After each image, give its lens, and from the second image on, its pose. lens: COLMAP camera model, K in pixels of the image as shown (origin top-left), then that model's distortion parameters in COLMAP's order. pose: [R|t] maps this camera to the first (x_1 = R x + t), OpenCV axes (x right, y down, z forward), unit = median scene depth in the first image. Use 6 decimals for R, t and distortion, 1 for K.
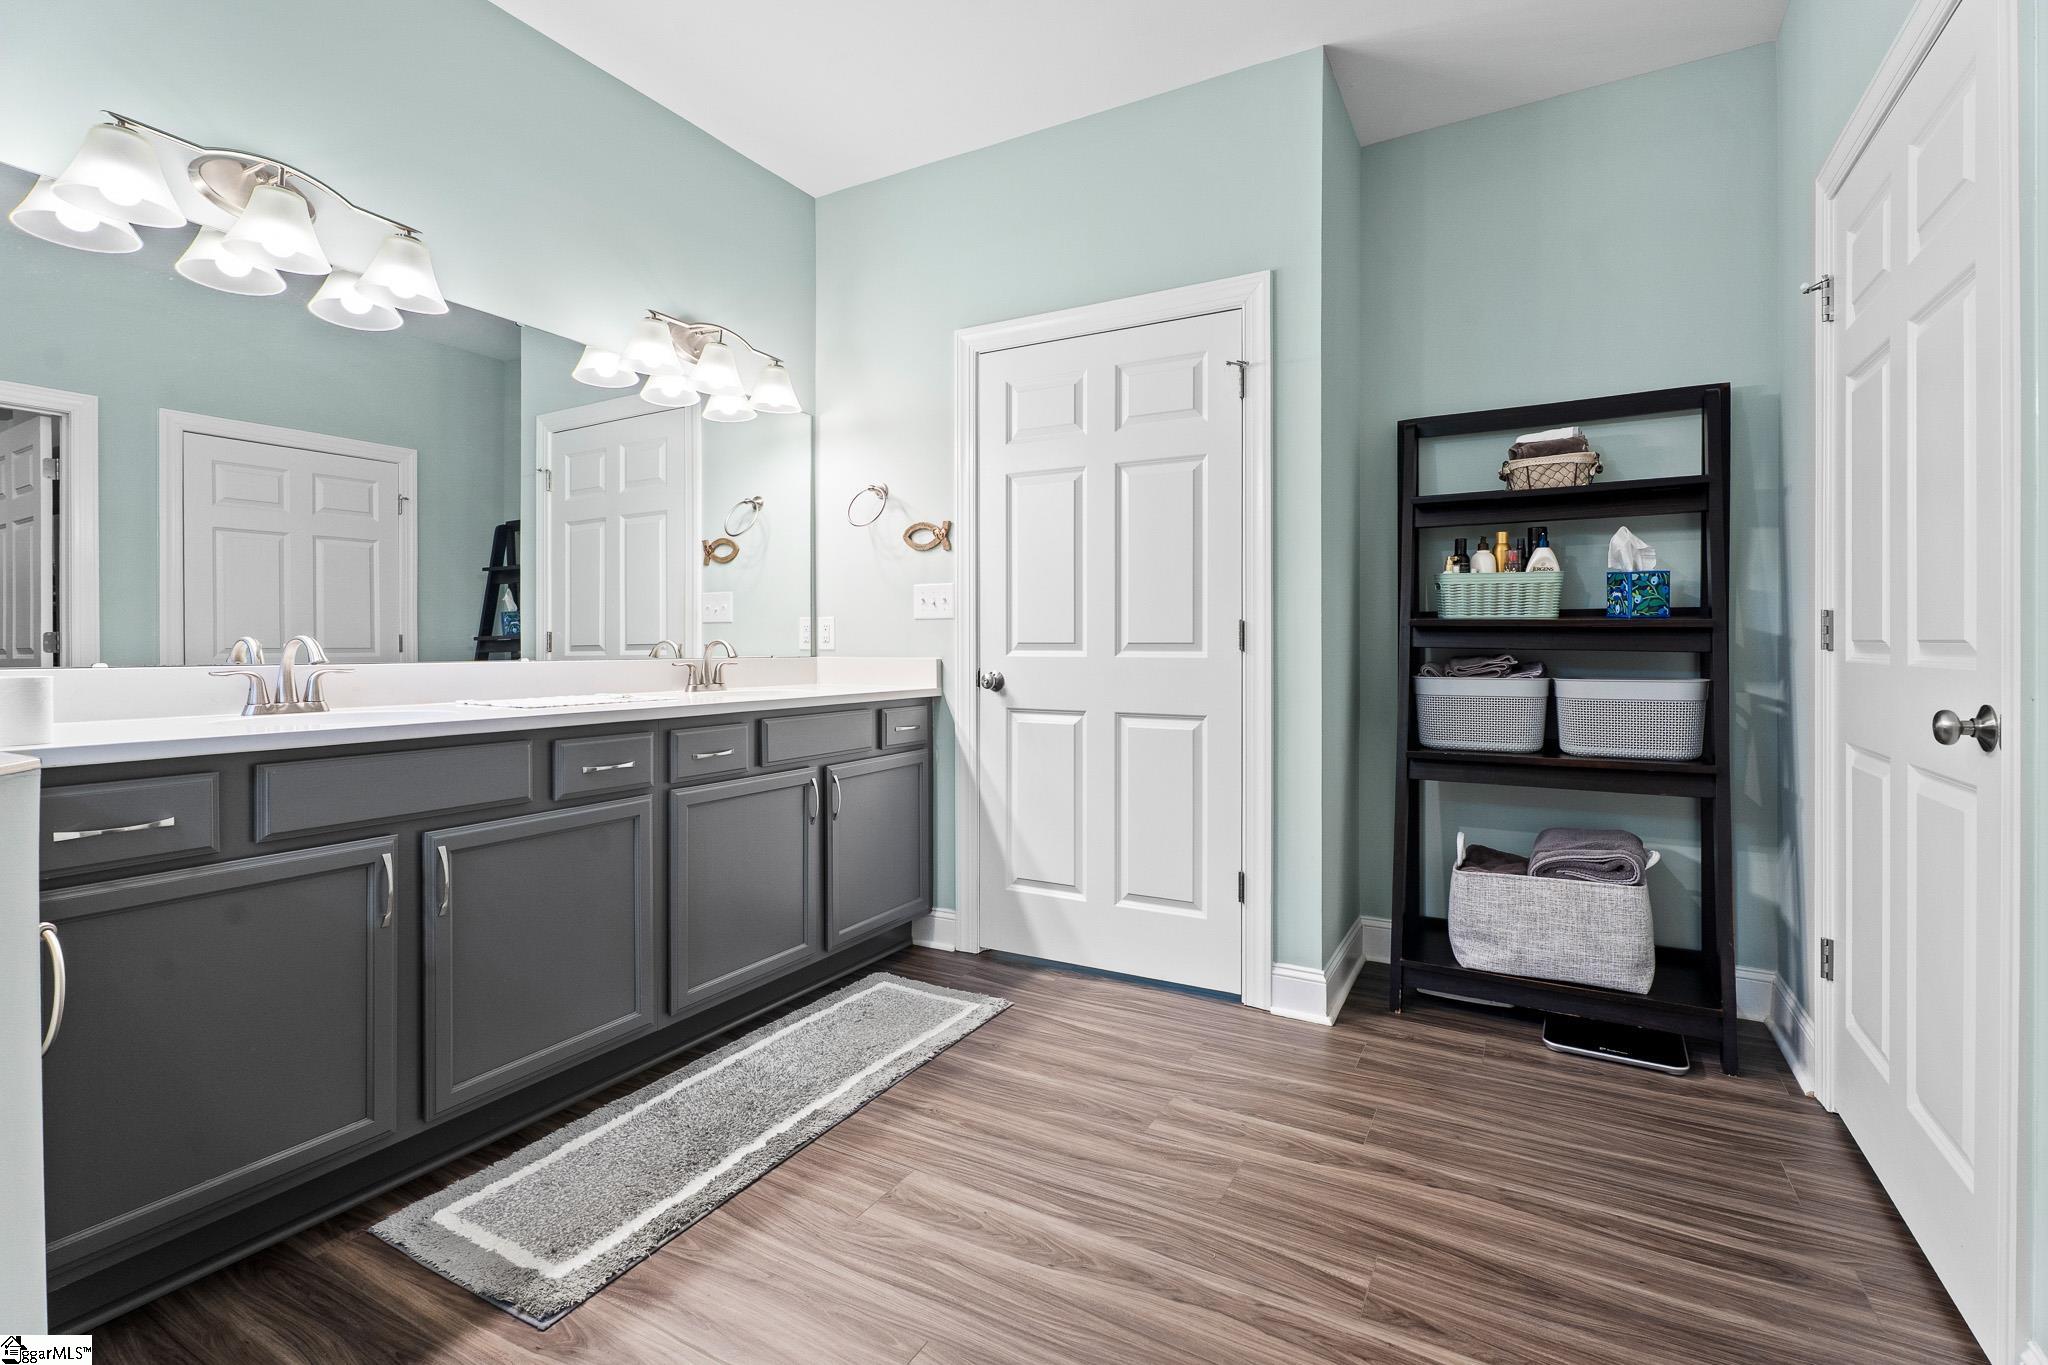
lens RADIAL K [[936.3, 0, 1015.8], [0, 936.3, 651.7], [0, 0, 1]] dist [0.004490, -0.001450]
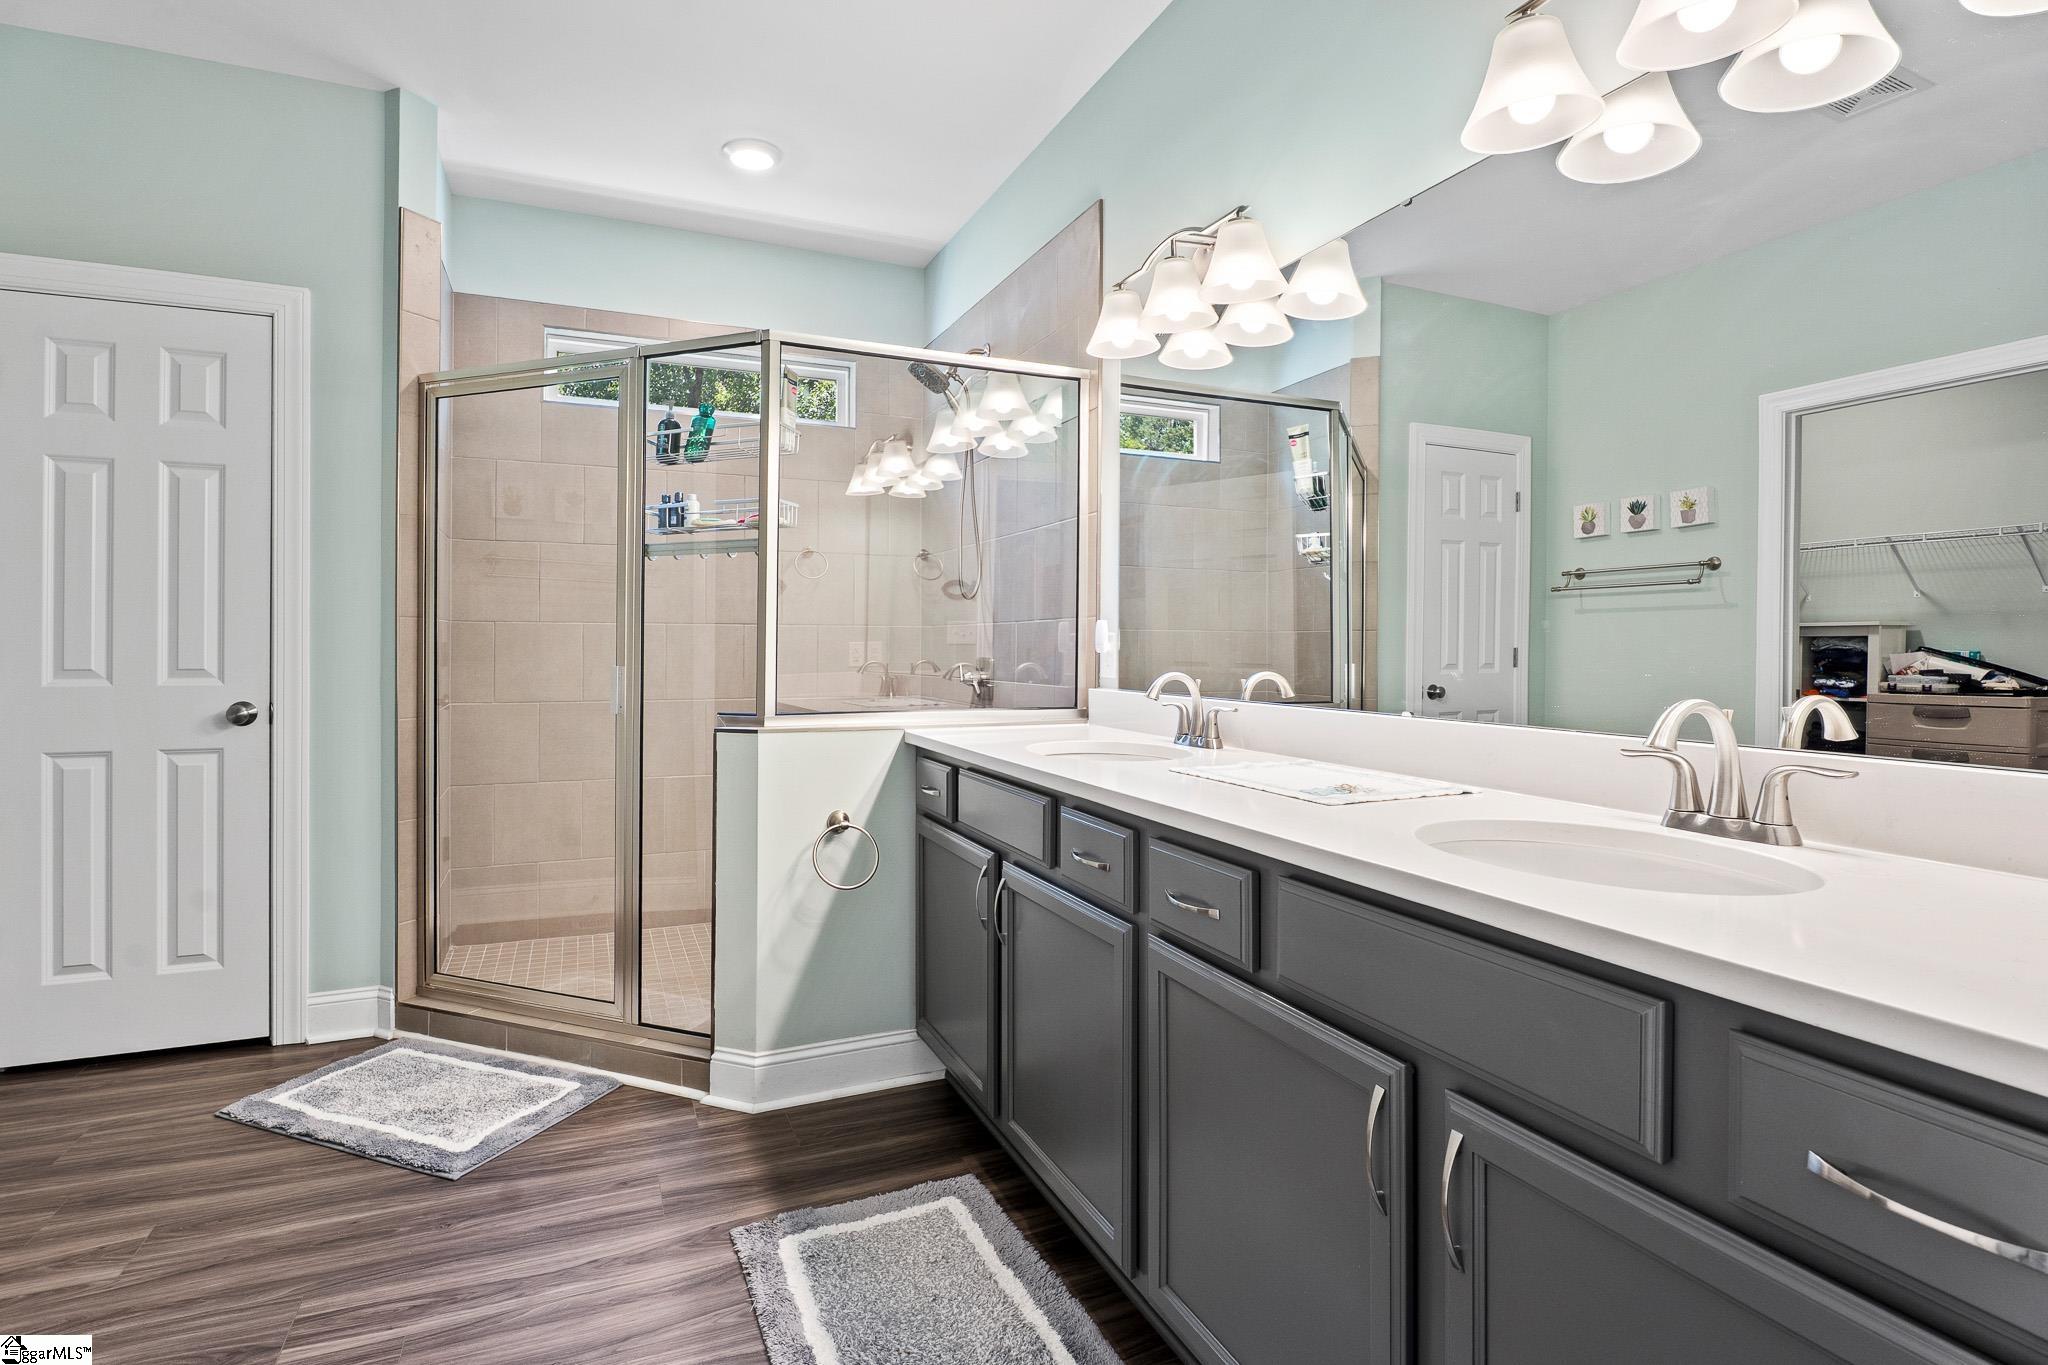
lens RADIAL K [[1000.3, 0, 1029.0], [0, 1000.3, 629.4], [0, 0, 1]] dist [-0.025693, 0.003224]
pose [[-0.593901, -0.000165, -0.804538, 0.232837], [0.005912, 0.999972, -0.004569, -0.057769], [0.804516, -0.007470, -0.593884, 1.489498]]
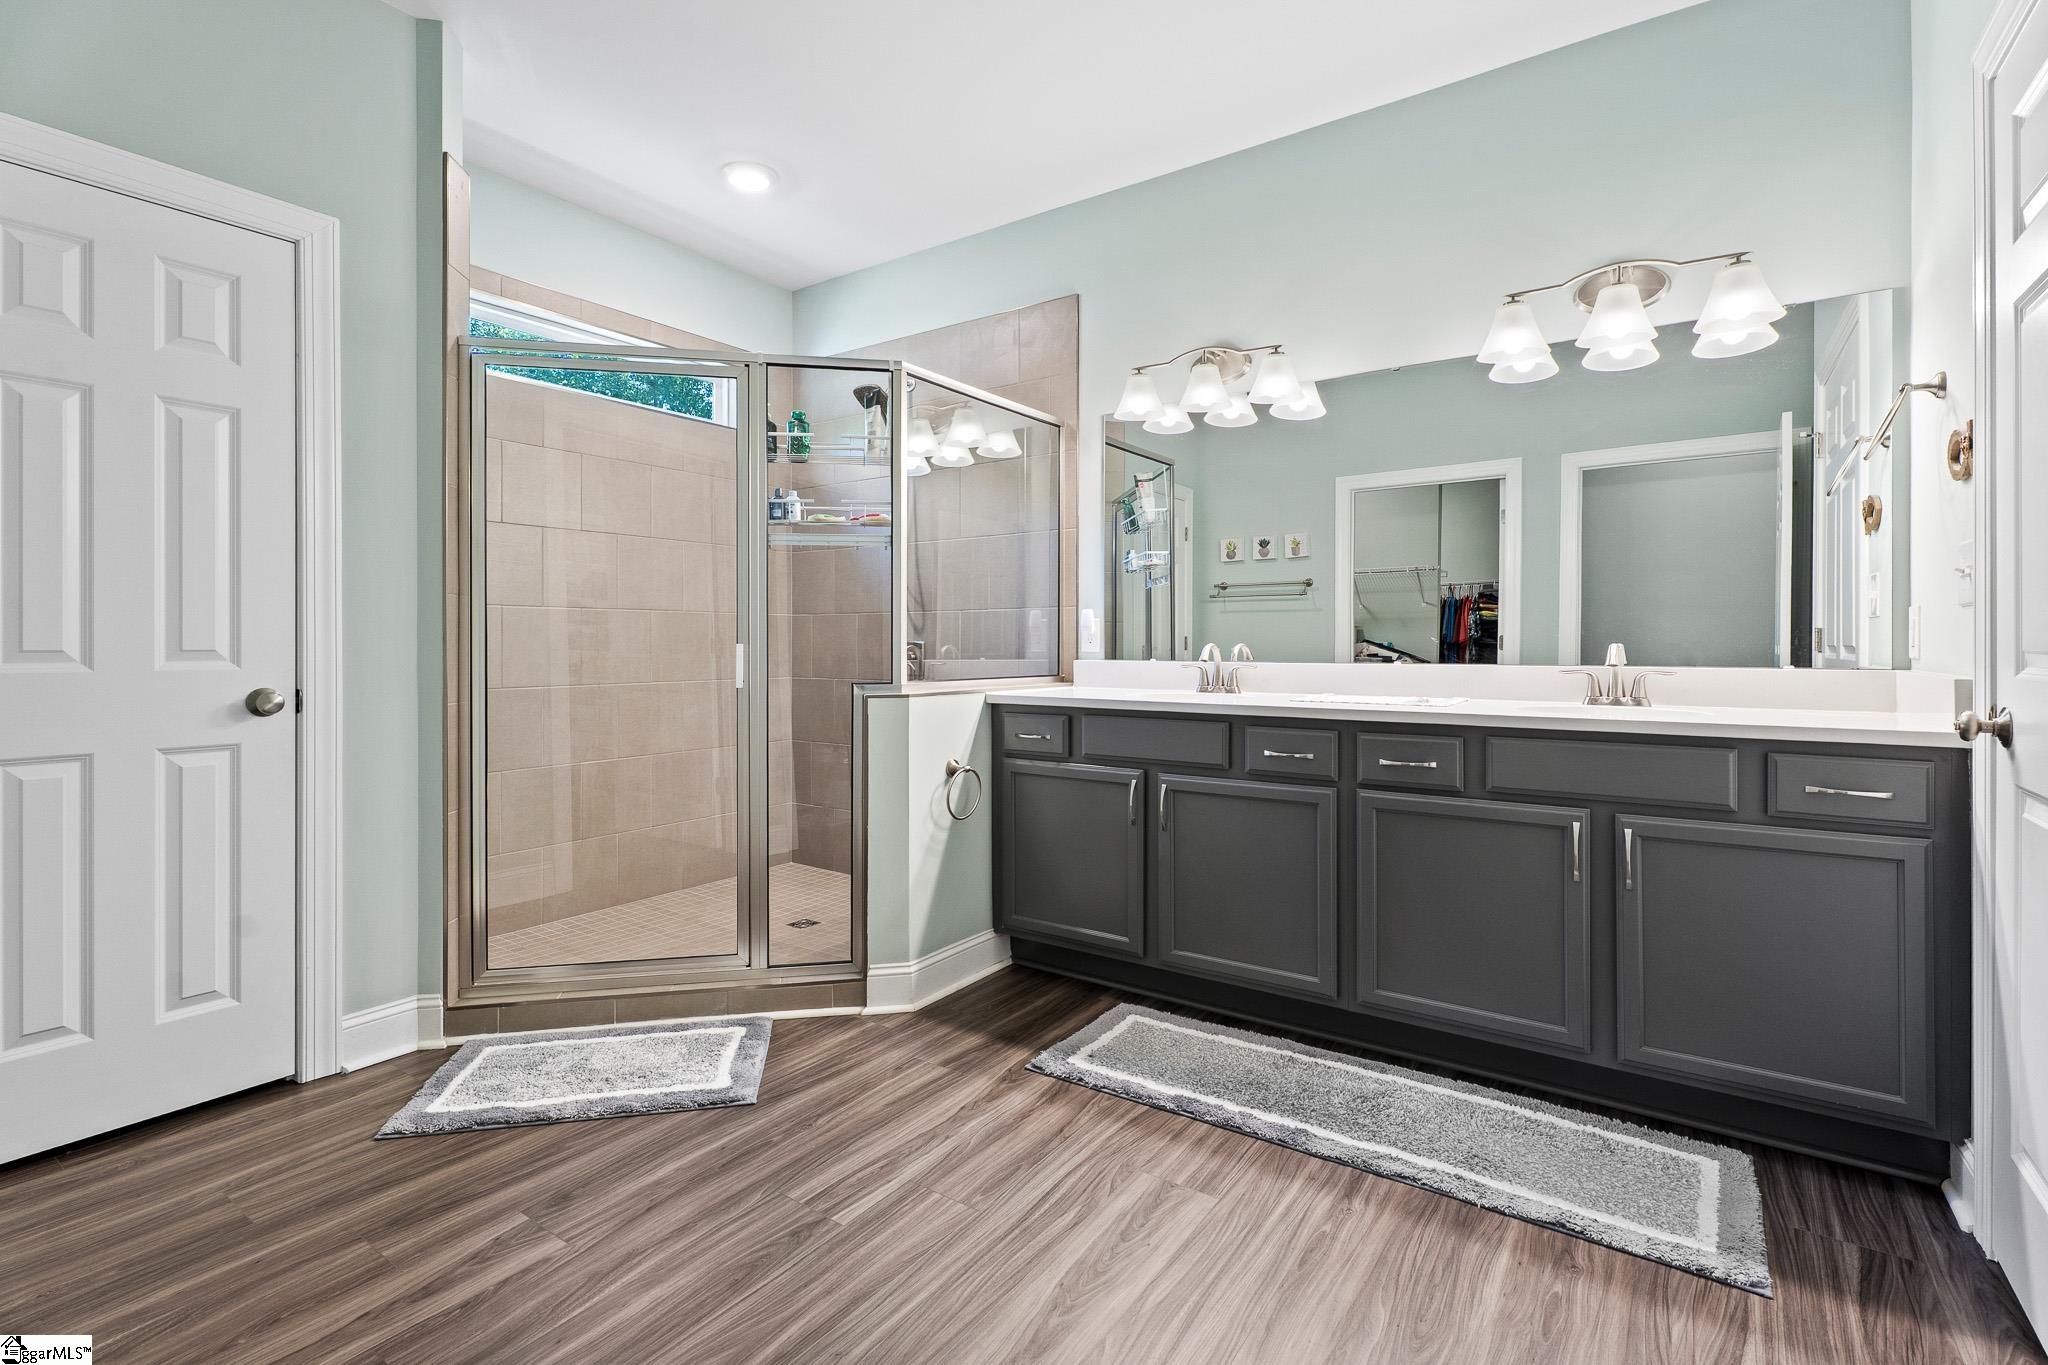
lens RADIAL K [[936.3, 0, 1039.0], [0, 936.3, 633.9], [0, 0, 1]] dist [0.004490, -0.001450]
pose [[-0.088876, 0.000095, -0.996043, 0.803209], [0.002764, 0.999996, -0.000151, -0.032406], [0.996039, -0.002766, -0.088876, 0.824293]]
